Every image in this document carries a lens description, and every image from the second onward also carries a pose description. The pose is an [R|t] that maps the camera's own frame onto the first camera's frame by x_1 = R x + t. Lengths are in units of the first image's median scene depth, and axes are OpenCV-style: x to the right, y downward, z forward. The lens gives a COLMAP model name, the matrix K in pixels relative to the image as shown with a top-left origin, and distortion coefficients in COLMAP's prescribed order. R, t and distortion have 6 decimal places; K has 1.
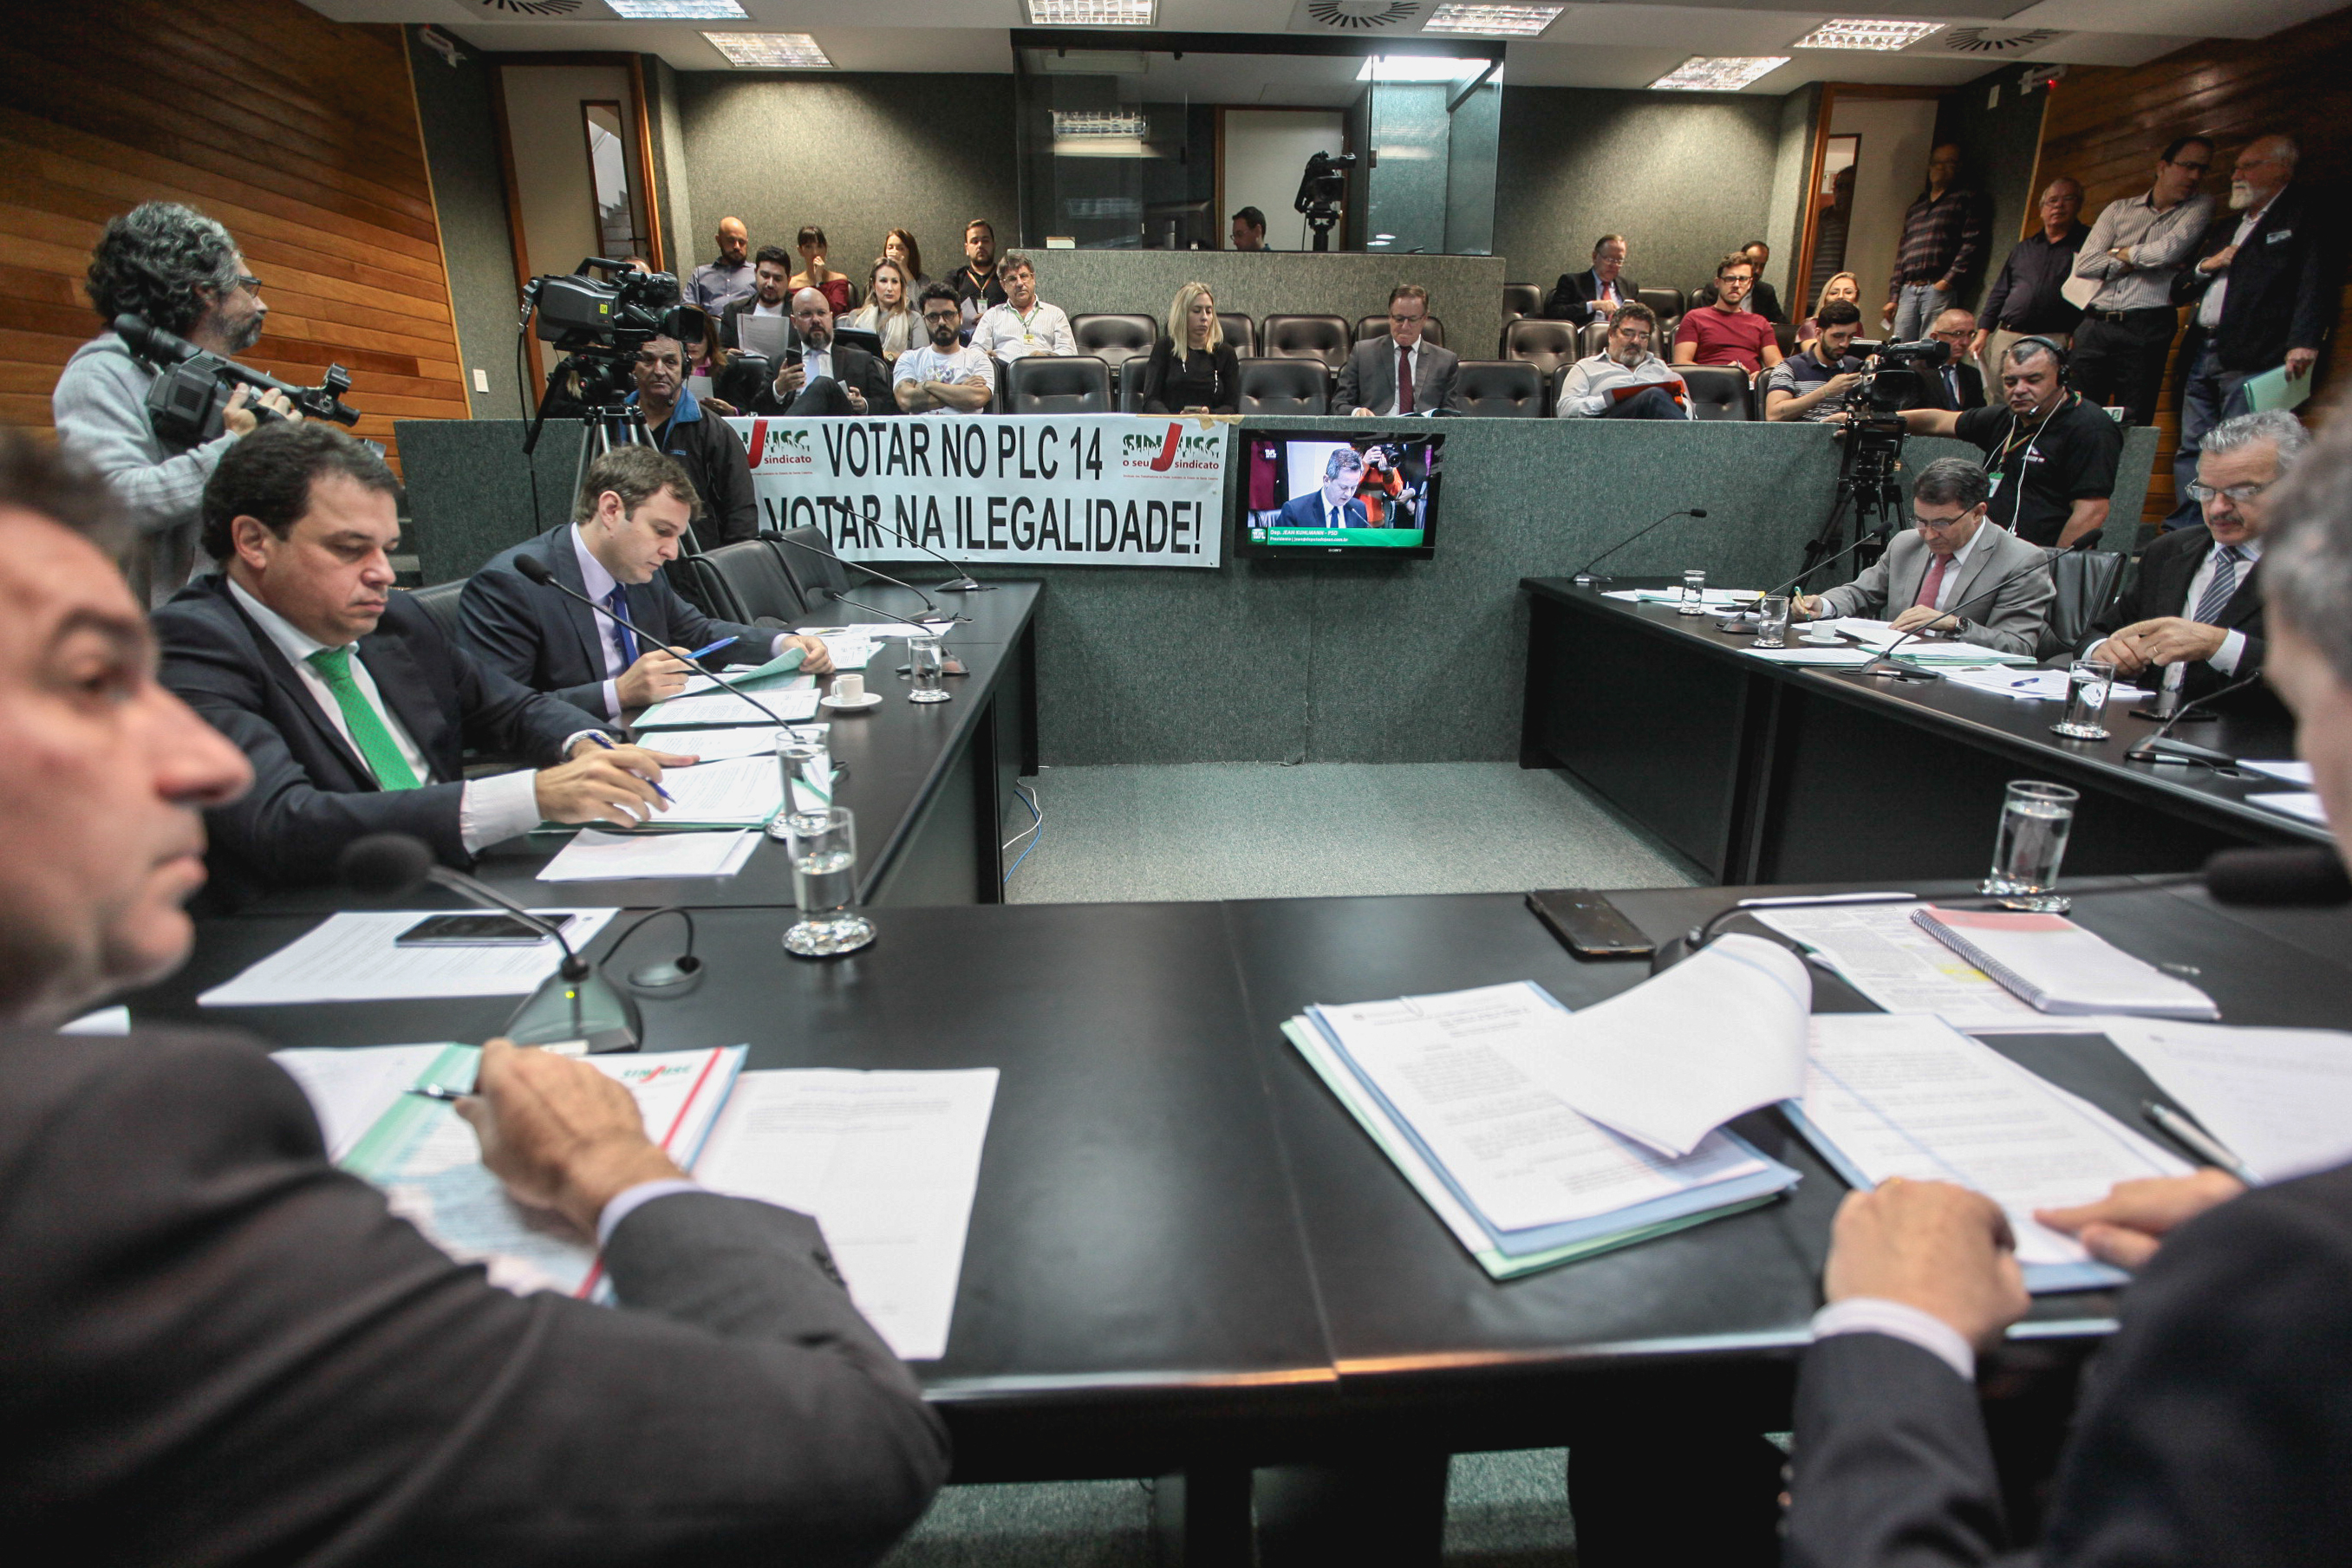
lens RADIAL K [[1133.0, 0, 1224.3], [0, 1133.0, 775.2], [0, 0, 1]] dist [-0.031812, 0.014138]
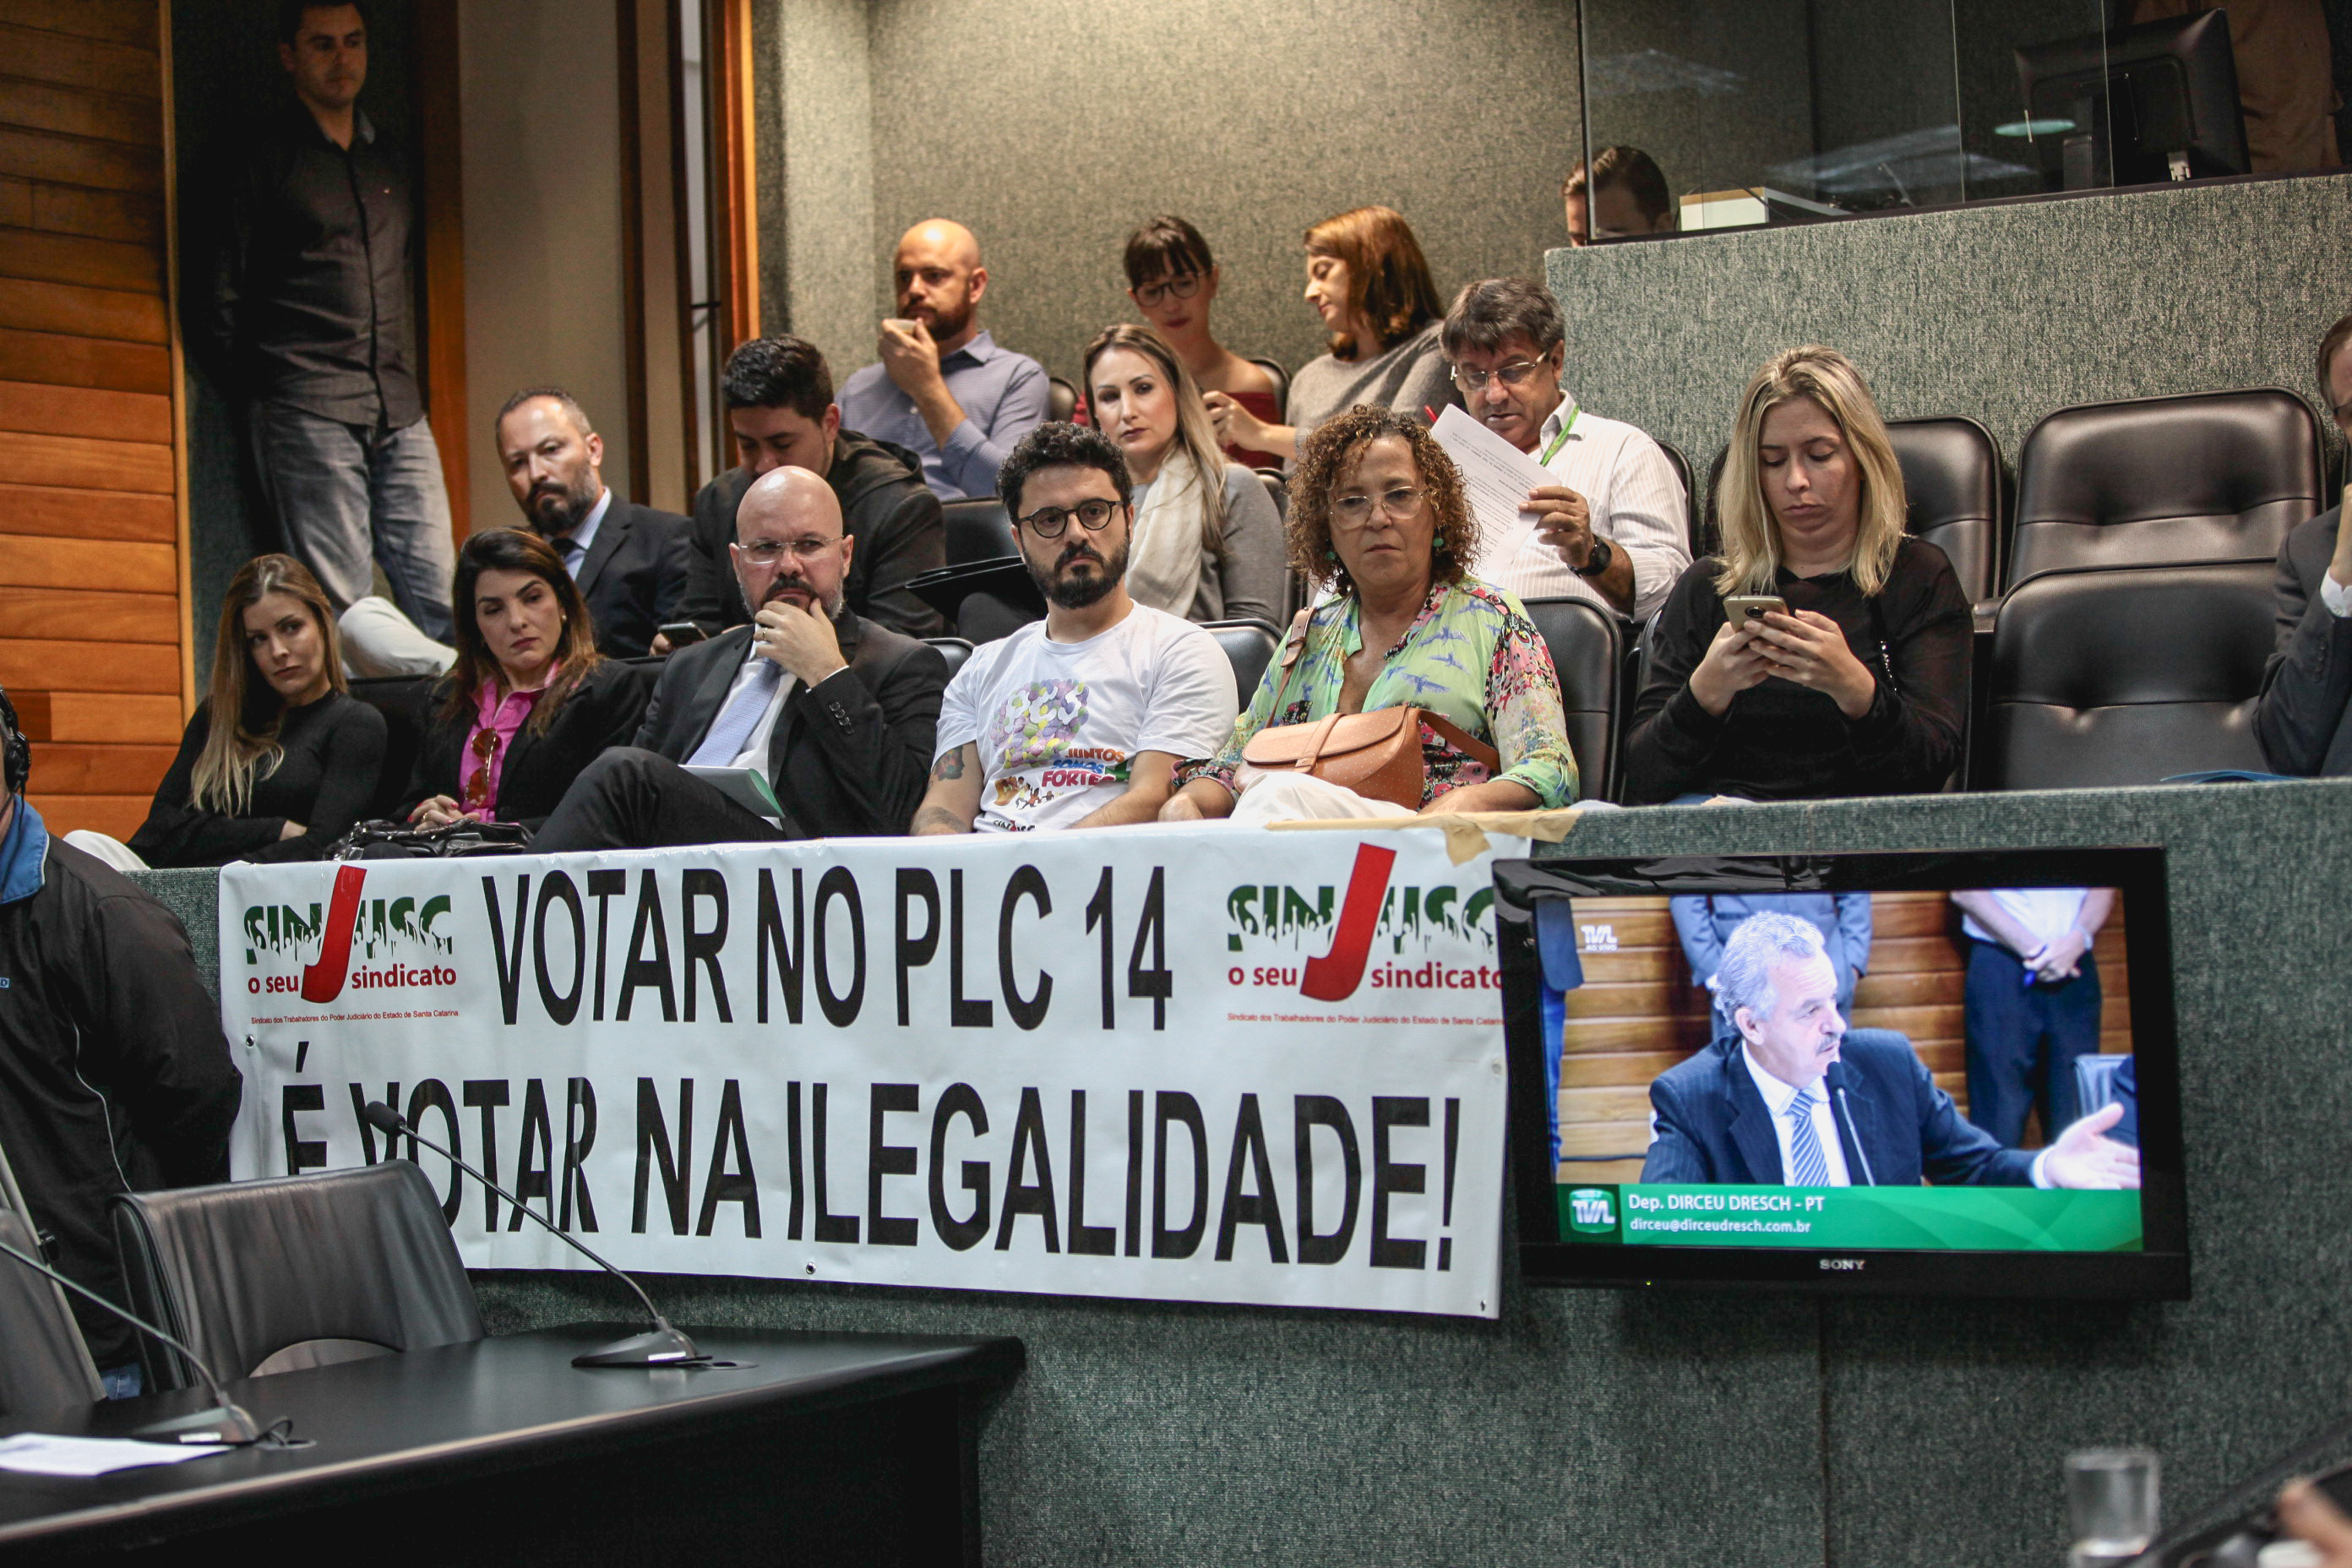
lens RADIAL K [[4975.9, 0, 1174.6], [0, 4975.9, 569.1], [0, 0, 1]] dist [-0.357165, 0.375300]
pose [[0.816099, -0.063232, -0.574442, 0.667776], [-0.122378, 0.952546, -0.278712, -0.004863], [0.564805, 0.297756, 0.769634, -0.073555]]
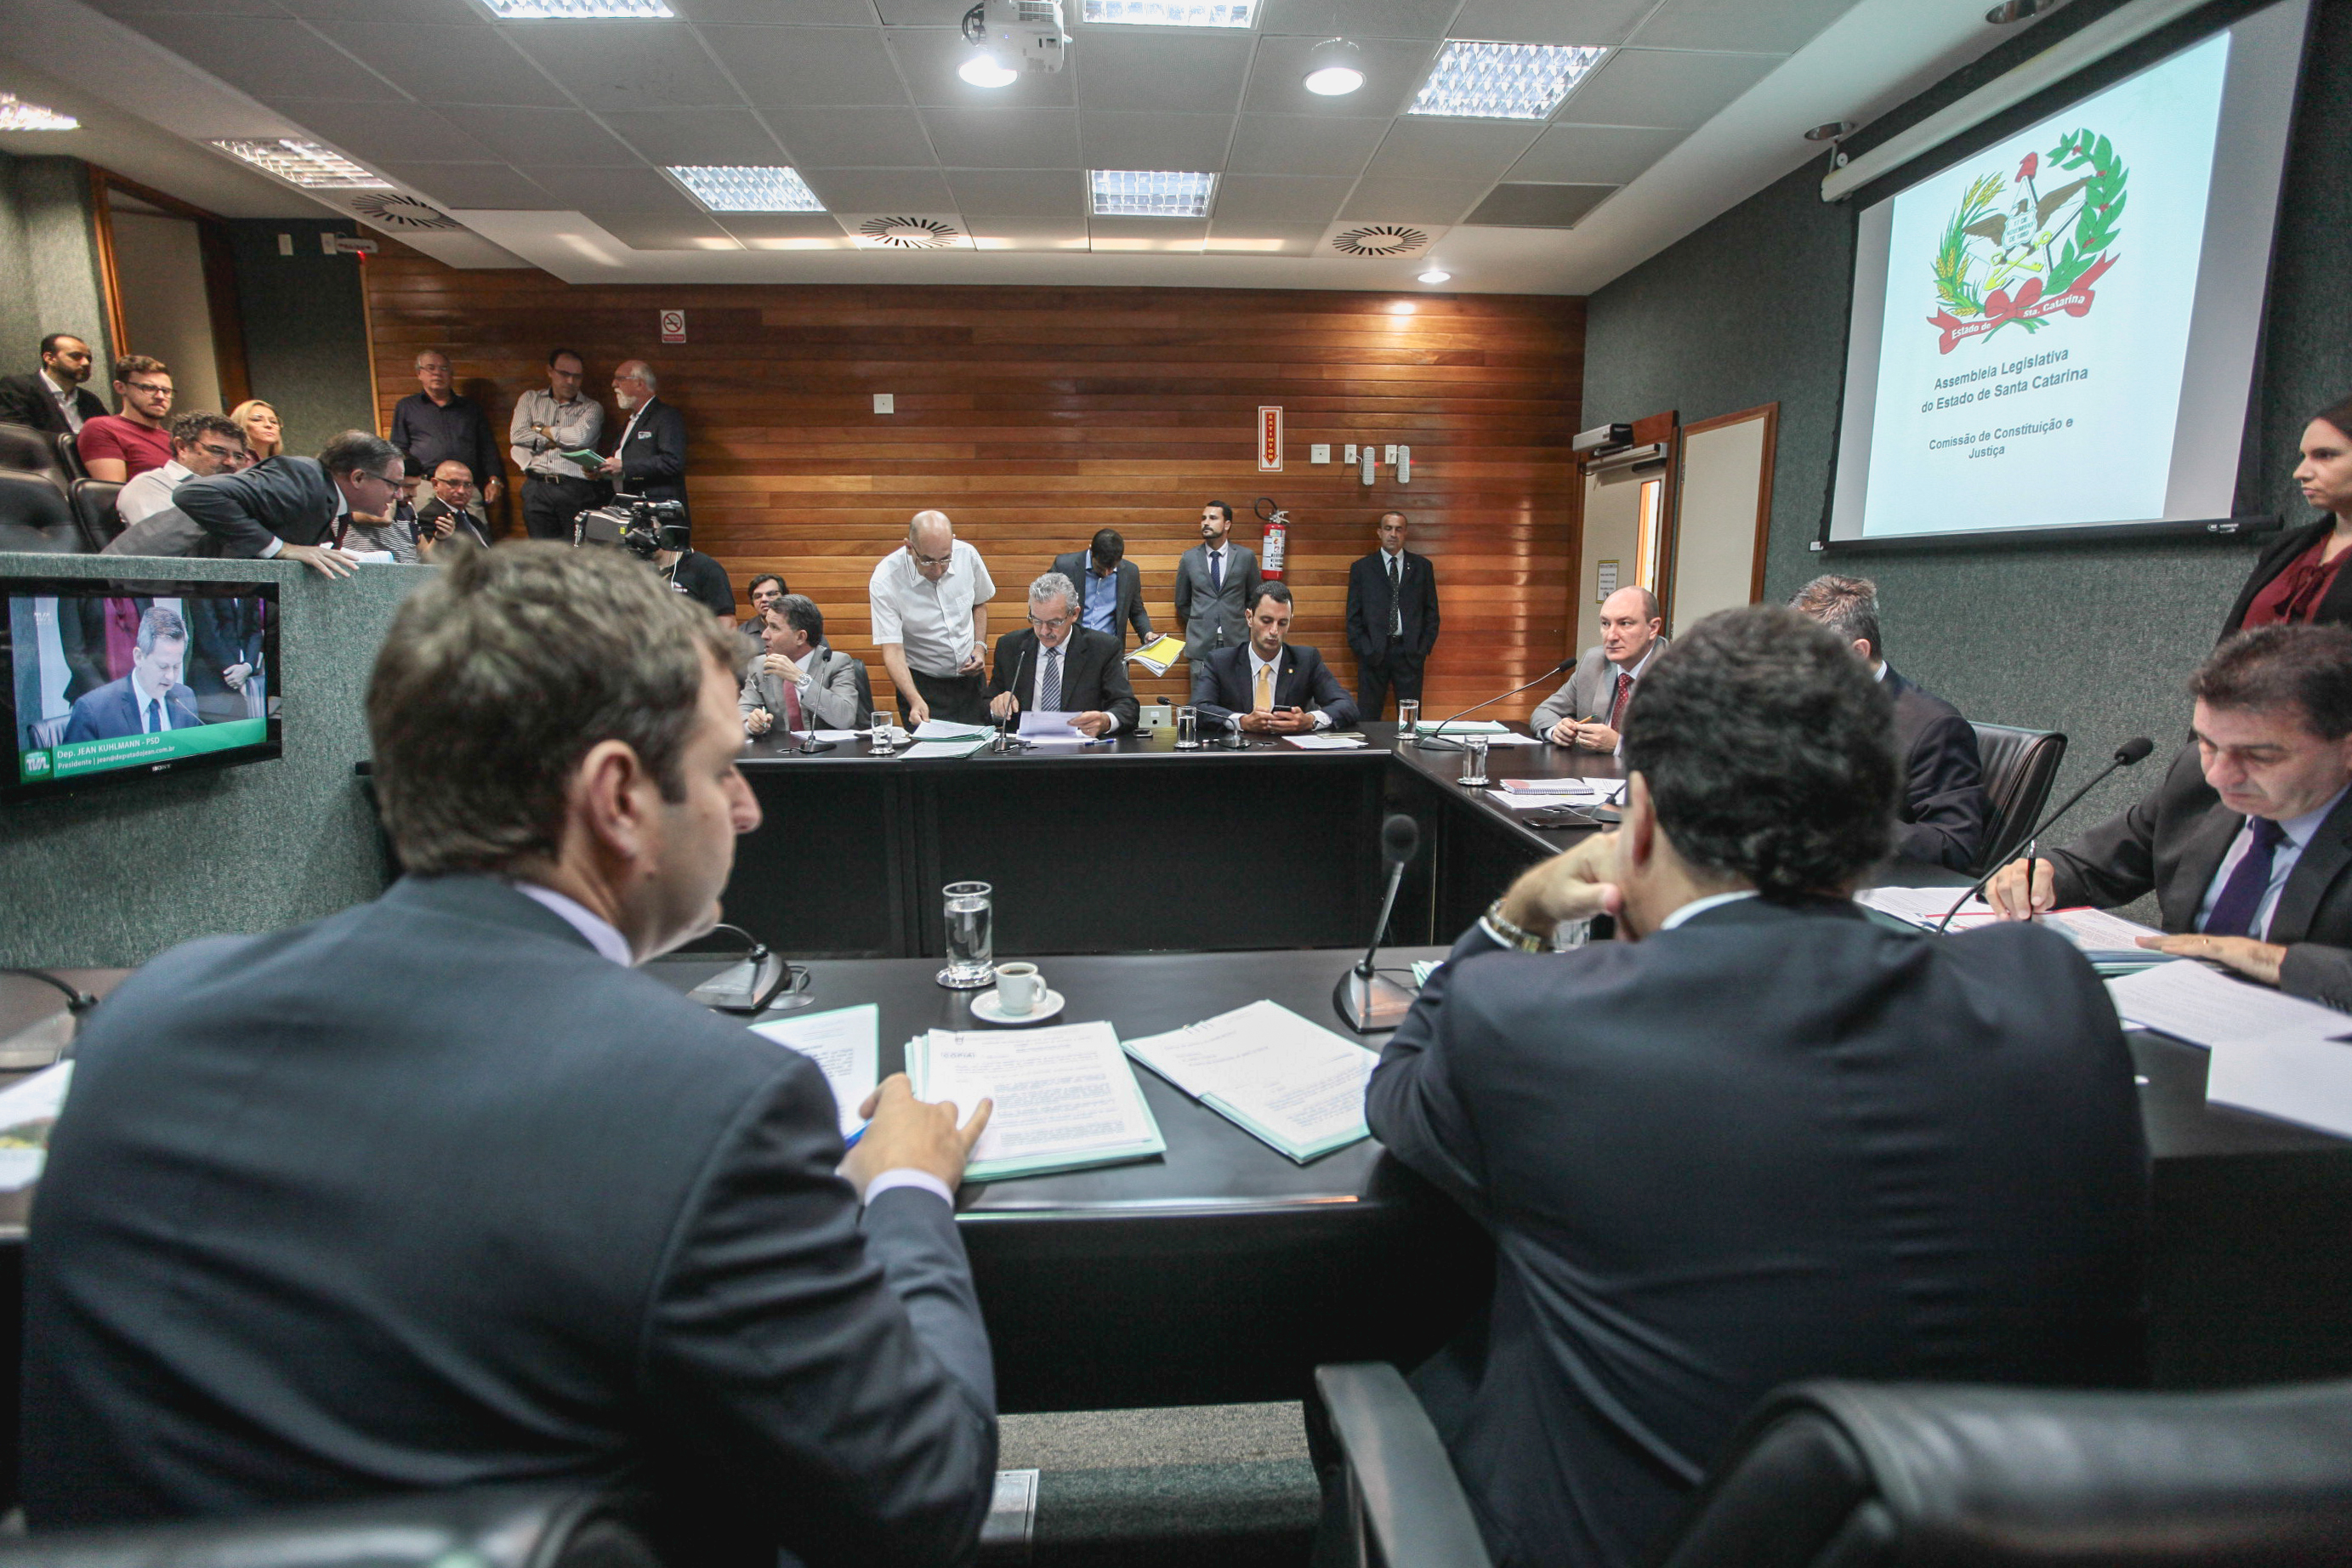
lens RADIAL K [[1098.5, 0, 1191.0], [0, 1098.5, 775.9], [0, 0, 1]] dist [-0.032856, 0.013284]
pose [[-0.000966, -0.178612, 0.983919, -0.486798], [0.280596, 0.944343, 0.171703, -0.137165], [-0.959826, 0.276250, 0.049205, 0.429535]]
